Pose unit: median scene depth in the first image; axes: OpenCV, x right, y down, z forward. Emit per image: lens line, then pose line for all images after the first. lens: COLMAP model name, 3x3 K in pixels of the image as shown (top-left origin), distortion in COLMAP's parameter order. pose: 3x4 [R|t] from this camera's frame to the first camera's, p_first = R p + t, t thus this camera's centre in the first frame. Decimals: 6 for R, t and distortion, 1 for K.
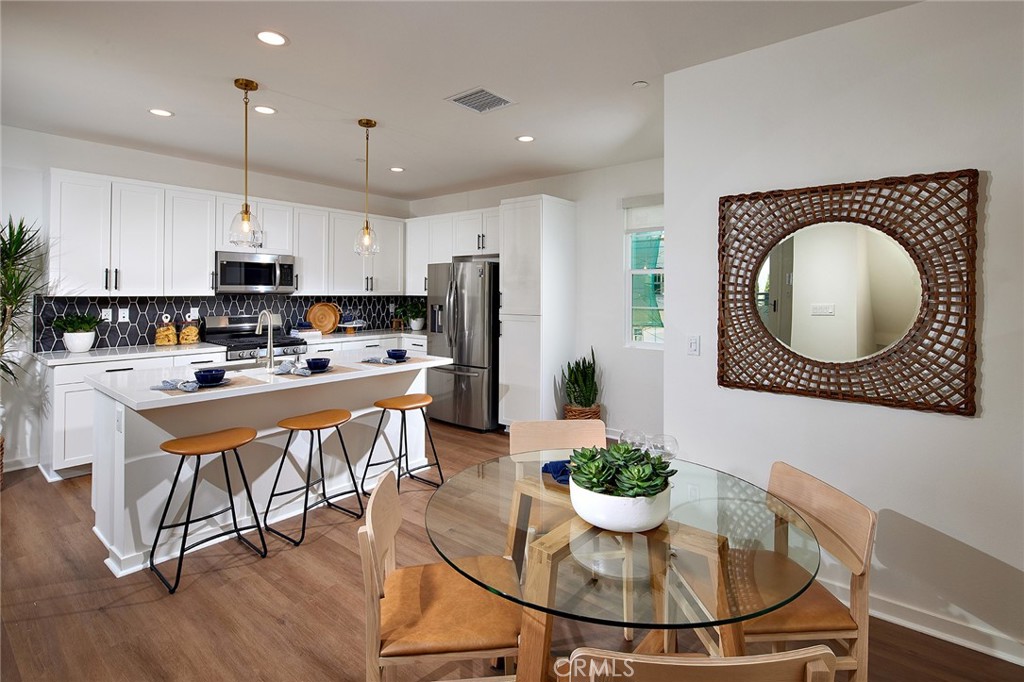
lens RADIAL K [[495.9, 0, 511.9], [0, 495.9, 288.2], [0, 0, 1]] dist [0.013110, -0.000320]
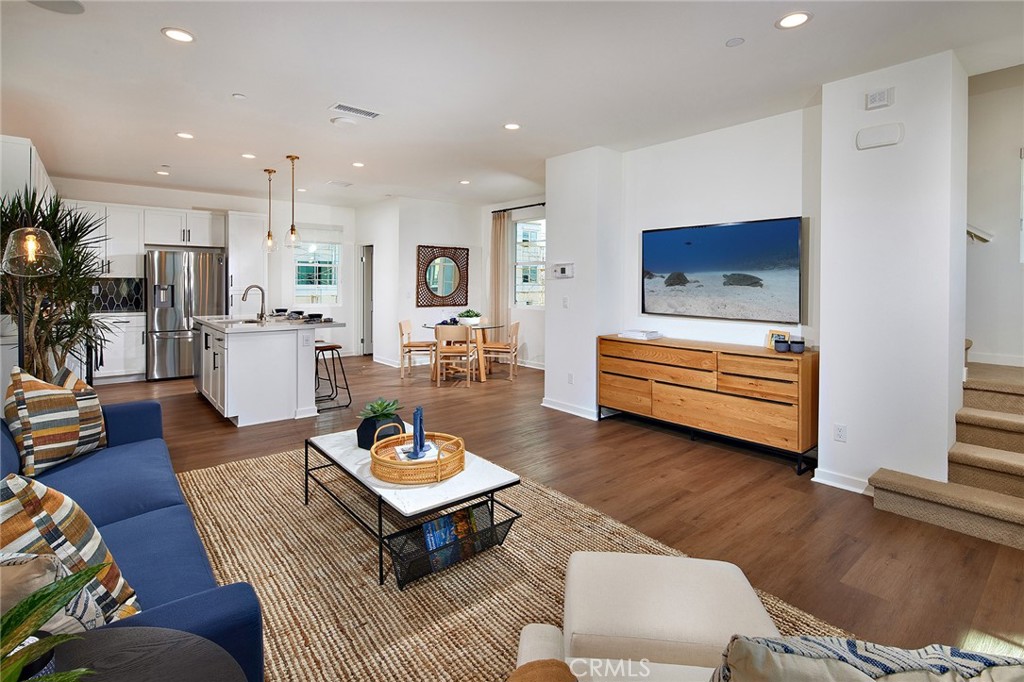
lens RADIAL K [[495.9, 0, 511.9], [0, 495.9, 288.2], [0, 0, 1]] dist [0.013110, -0.000320]
pose [[0.184070, -0.013351, 0.982822, -1.403597], [-0.010007, 0.999830, 0.015457, 0.016220], [-0.982862, -0.012681, 0.183906, -0.070440]]
